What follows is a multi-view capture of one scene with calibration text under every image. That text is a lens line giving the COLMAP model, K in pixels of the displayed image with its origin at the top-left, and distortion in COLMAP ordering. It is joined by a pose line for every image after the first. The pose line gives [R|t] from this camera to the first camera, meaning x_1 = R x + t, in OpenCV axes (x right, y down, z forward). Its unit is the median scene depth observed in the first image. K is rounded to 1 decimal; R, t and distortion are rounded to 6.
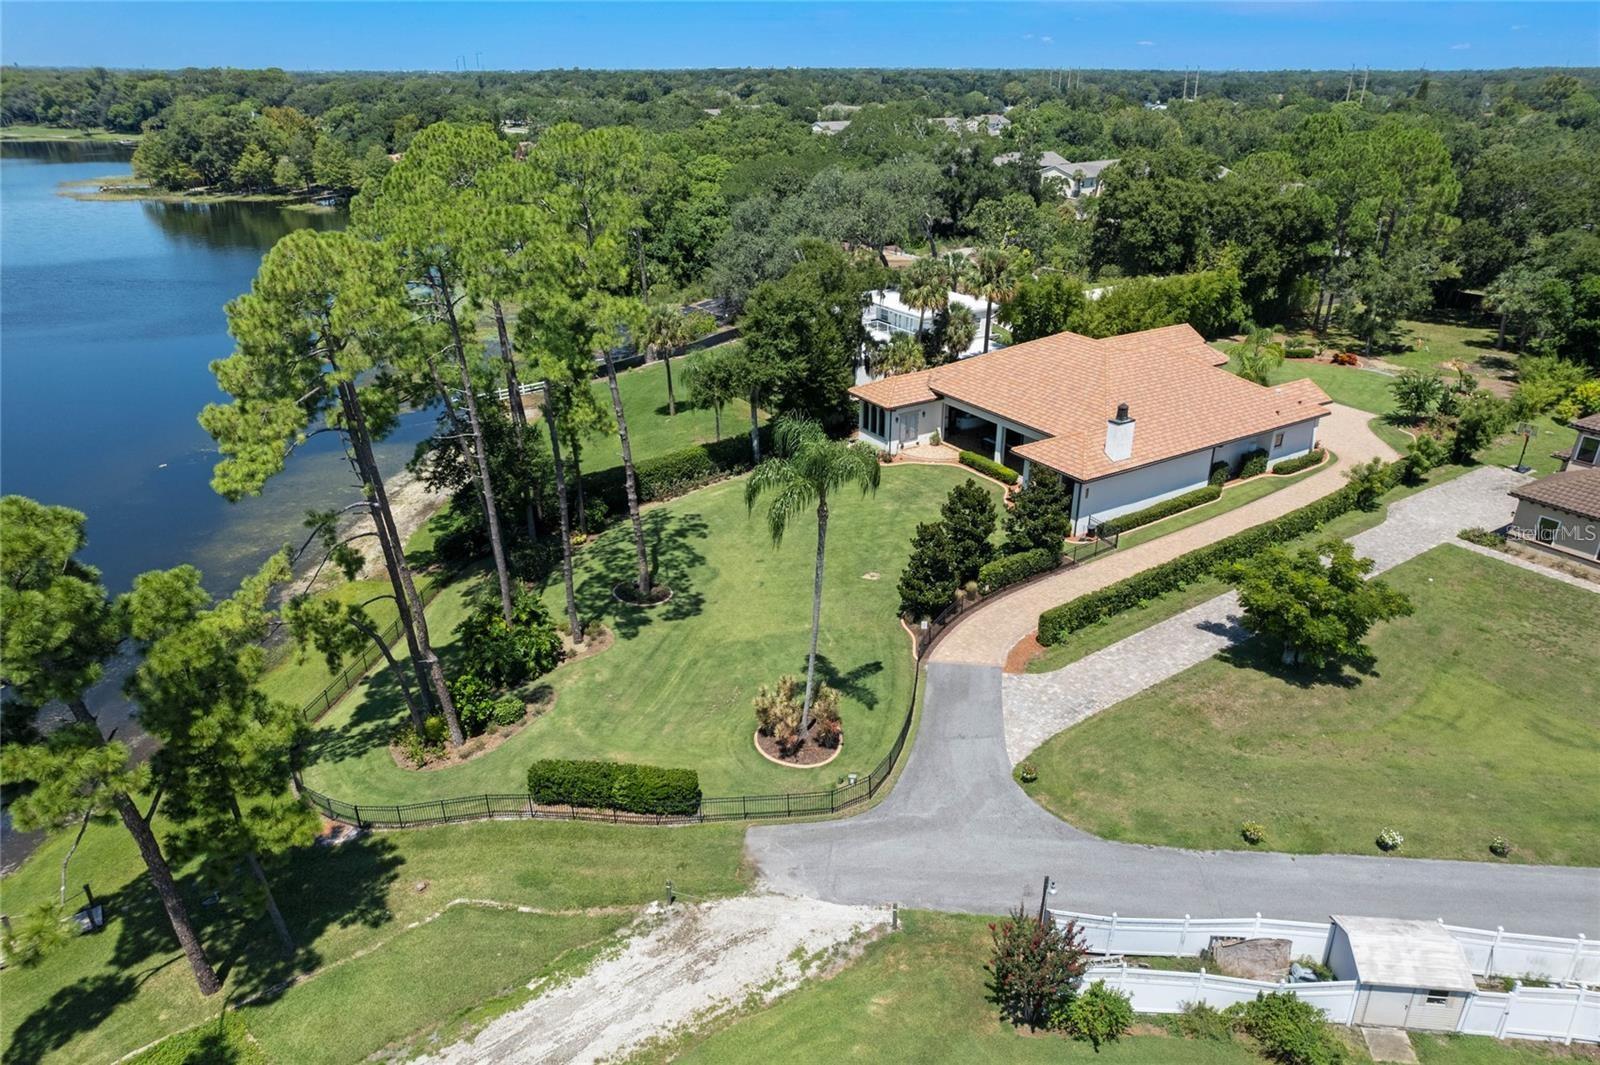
lens RADIAL K [[1030.7, 0, 810.3], [0, 1030.7, 531.5], [0, 0, 1]] dist [-0.043010, 0.038859]
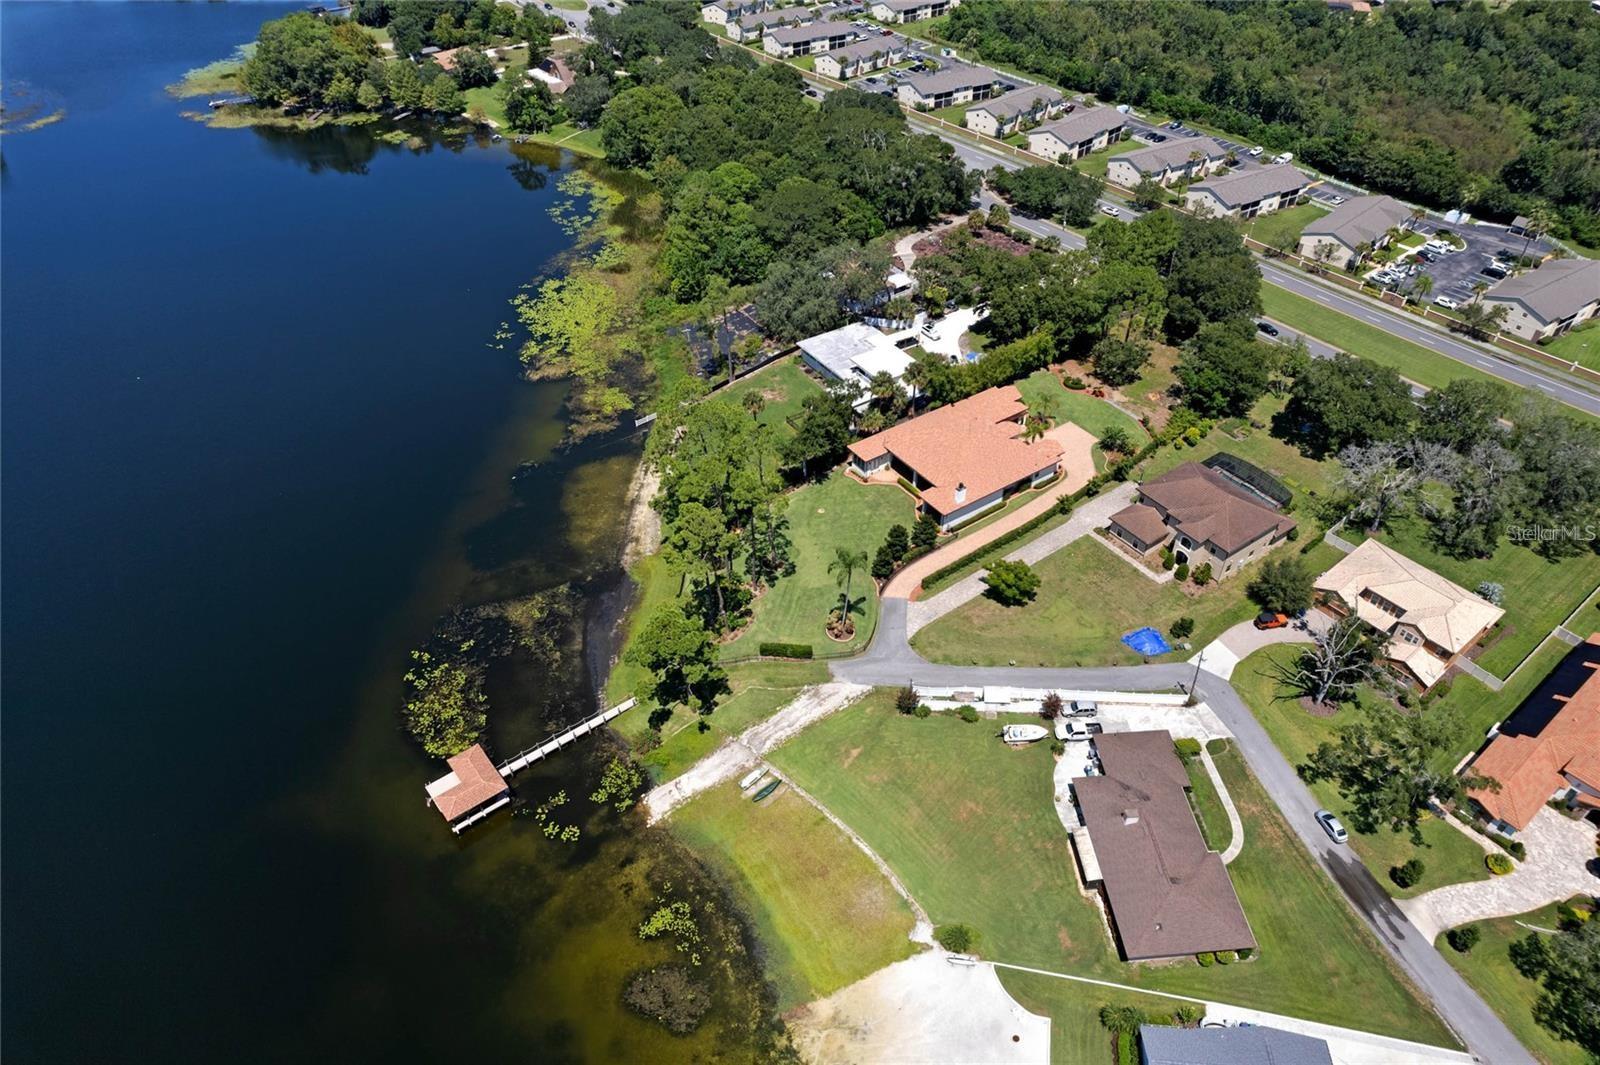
lens RADIAL K [[1020.9, 0, 812.9], [0, 1020.9, 536.9], [0, 0, 1]] dist [-0.072248, 0.070178]
pose [[0.999042, -0.026883, 0.034537, -0.174558], [0.016397, 0.961544, 0.274160, -0.823817], [-0.040579, -0.273331, 0.961064, -1.688044]]
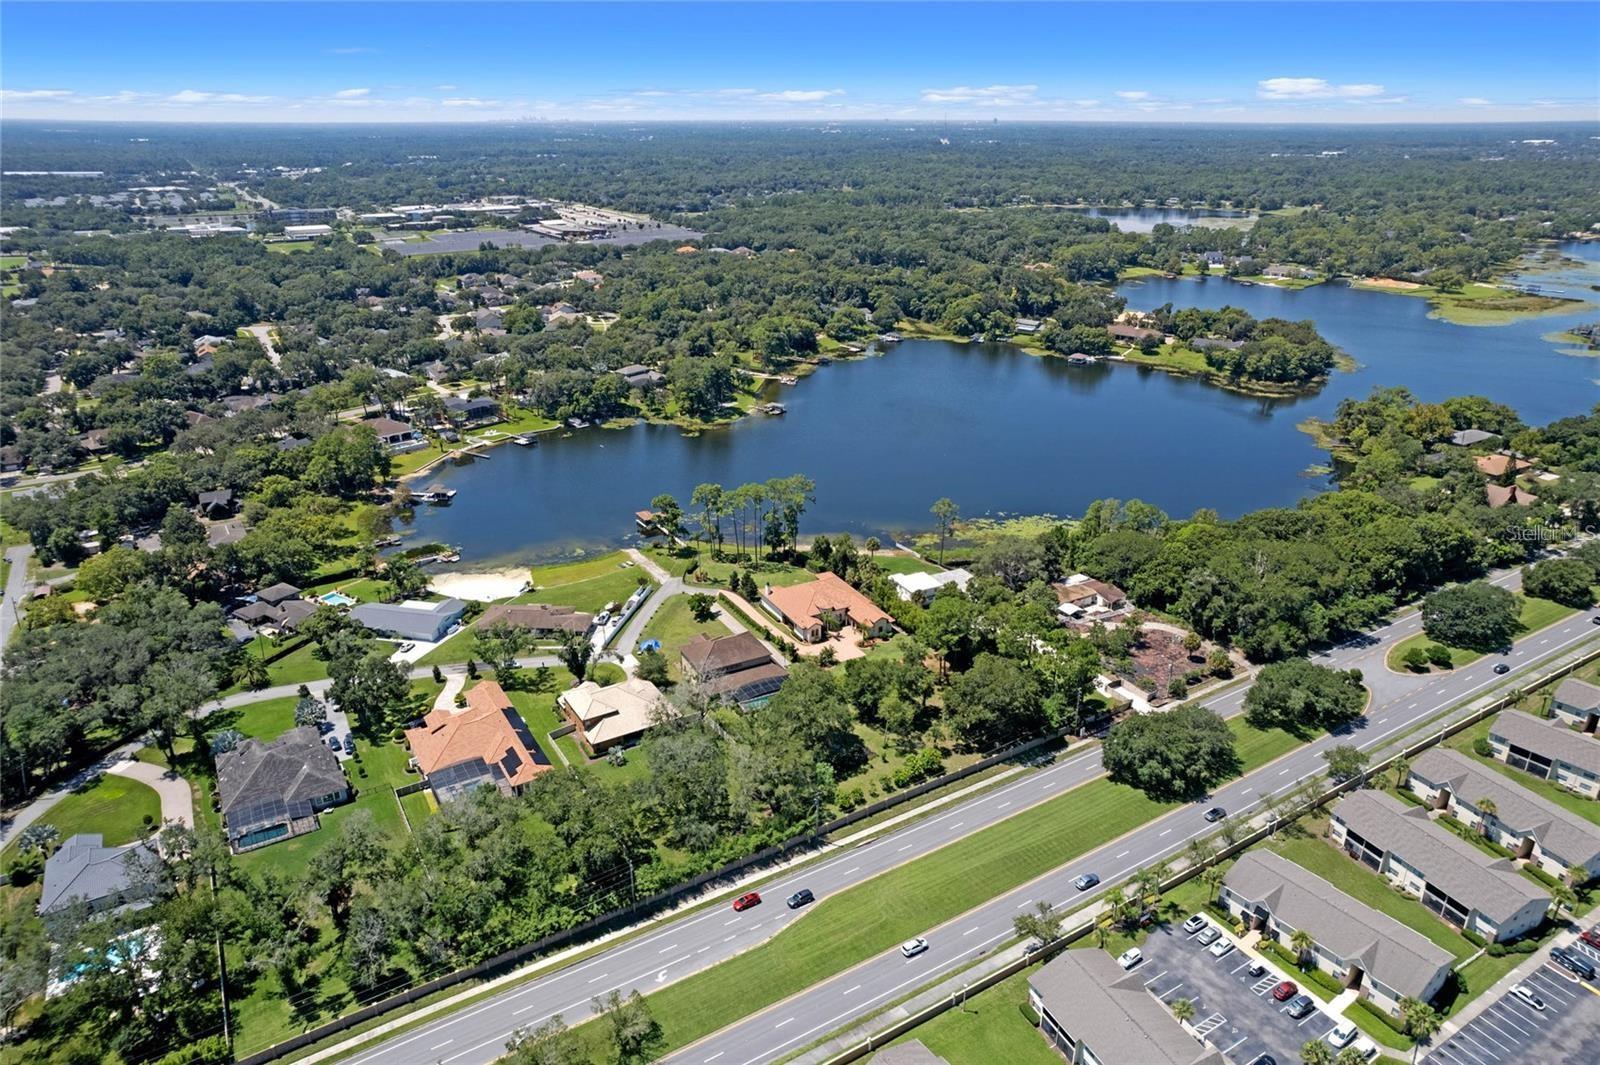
lens RADIAL K [[1030.7, 0, 810.3], [0, 1030.7, 531.5], [0, 0, 1]] dist [-0.043010, 0.038859]
pose [[-0.069909, 0.379337, -0.922614, 5.082008], [-0.414203, 0.830342, 0.372784, -2.401407], [0.907496, 0.408211, 0.099074, 0.786242]]
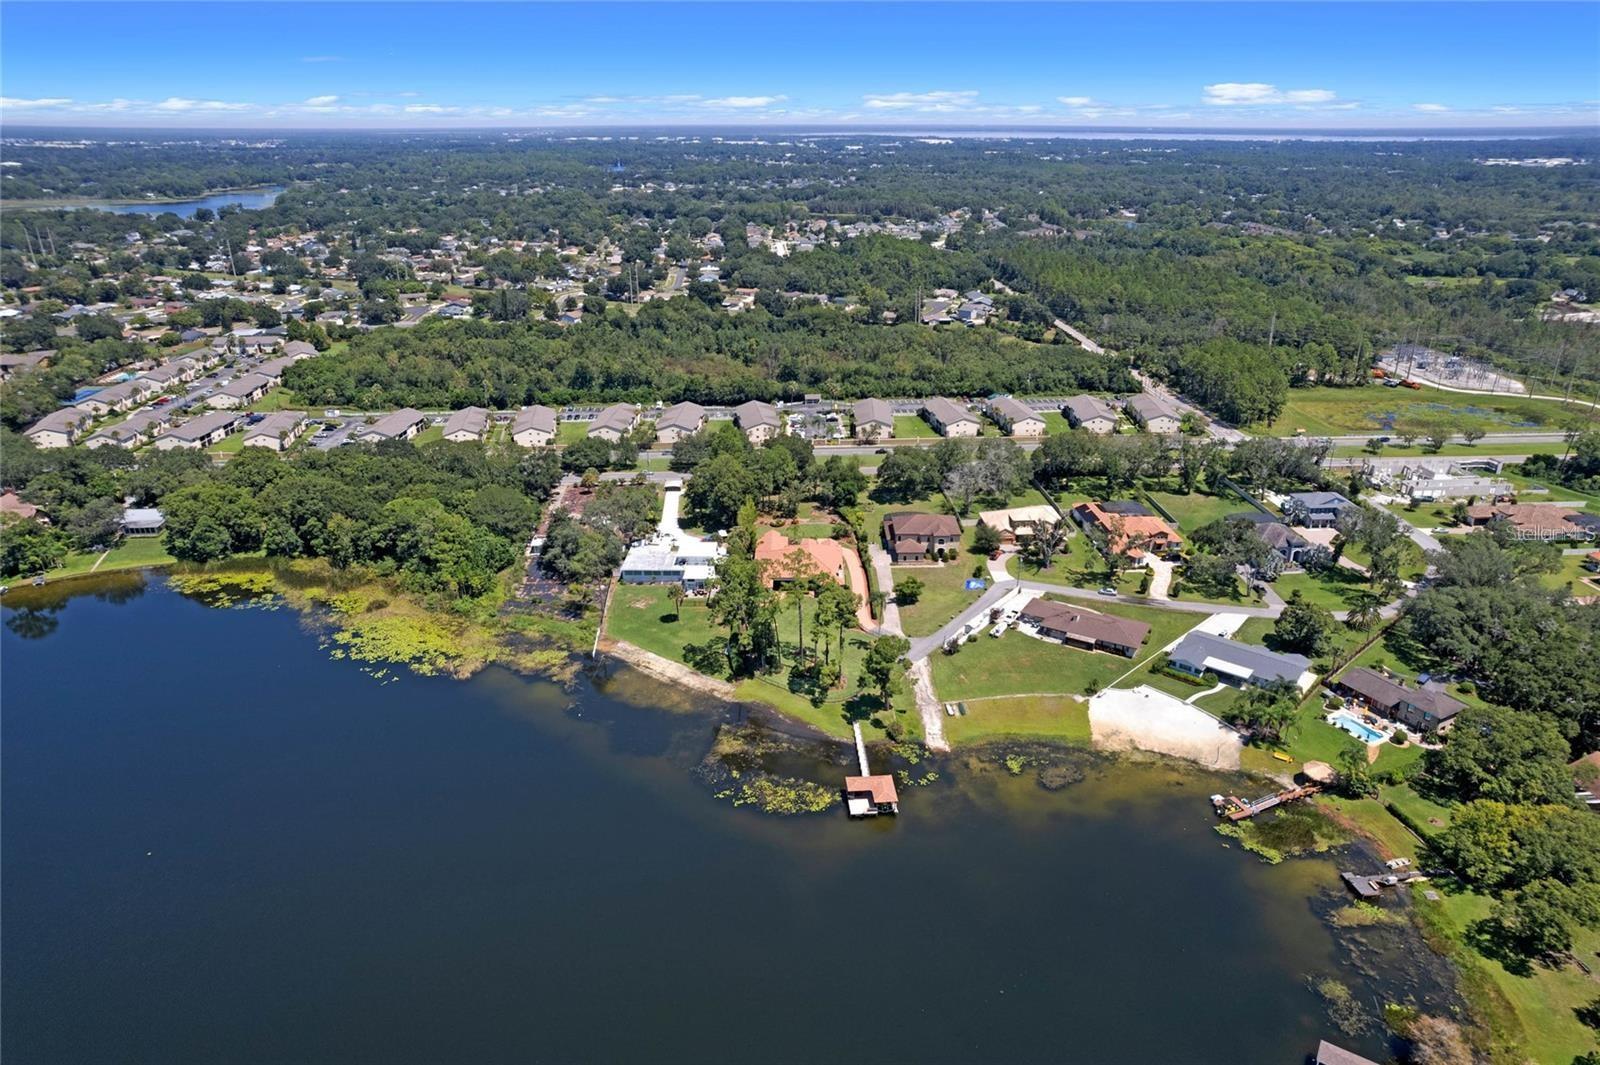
lens RADIAL K [[1030.7, 0, 810.3], [0, 1030.7, 531.5], [0, 0, 1]] dist [-0.043010, 0.038859]
pose [[0.533272, -0.317705, 0.784018, -3.559317], [0.352708, 0.925901, 0.135295, -1.017274], [-0.768907, 0.204380, 0.605814, -1.708939]]
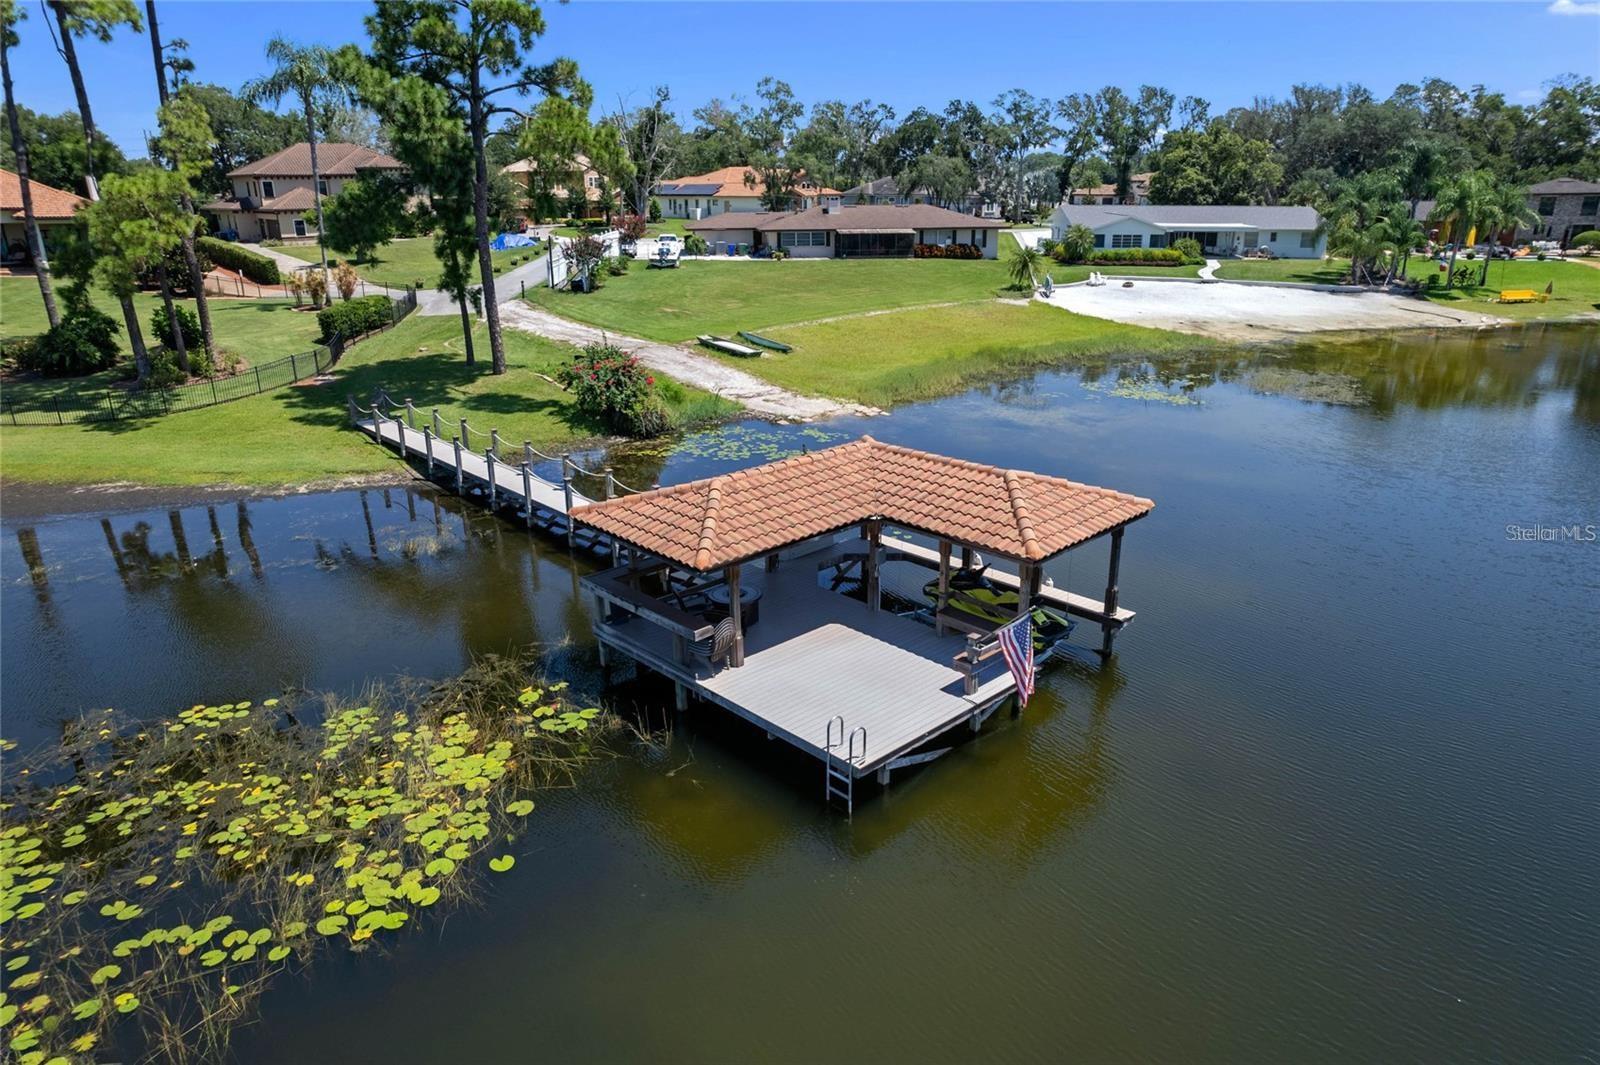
lens RADIAL K [[1020.9, 0, 812.9], [0, 1020.9, 536.9], [0, 0, 1]] dist [-0.072248, 0.070178]
pose [[-0.129185, -0.331633, 0.934522, -1.293050], [0.420654, 0.835094, 0.354499, 0.233555], [-0.897977, 0.438906, 0.031621, 0.483751]]
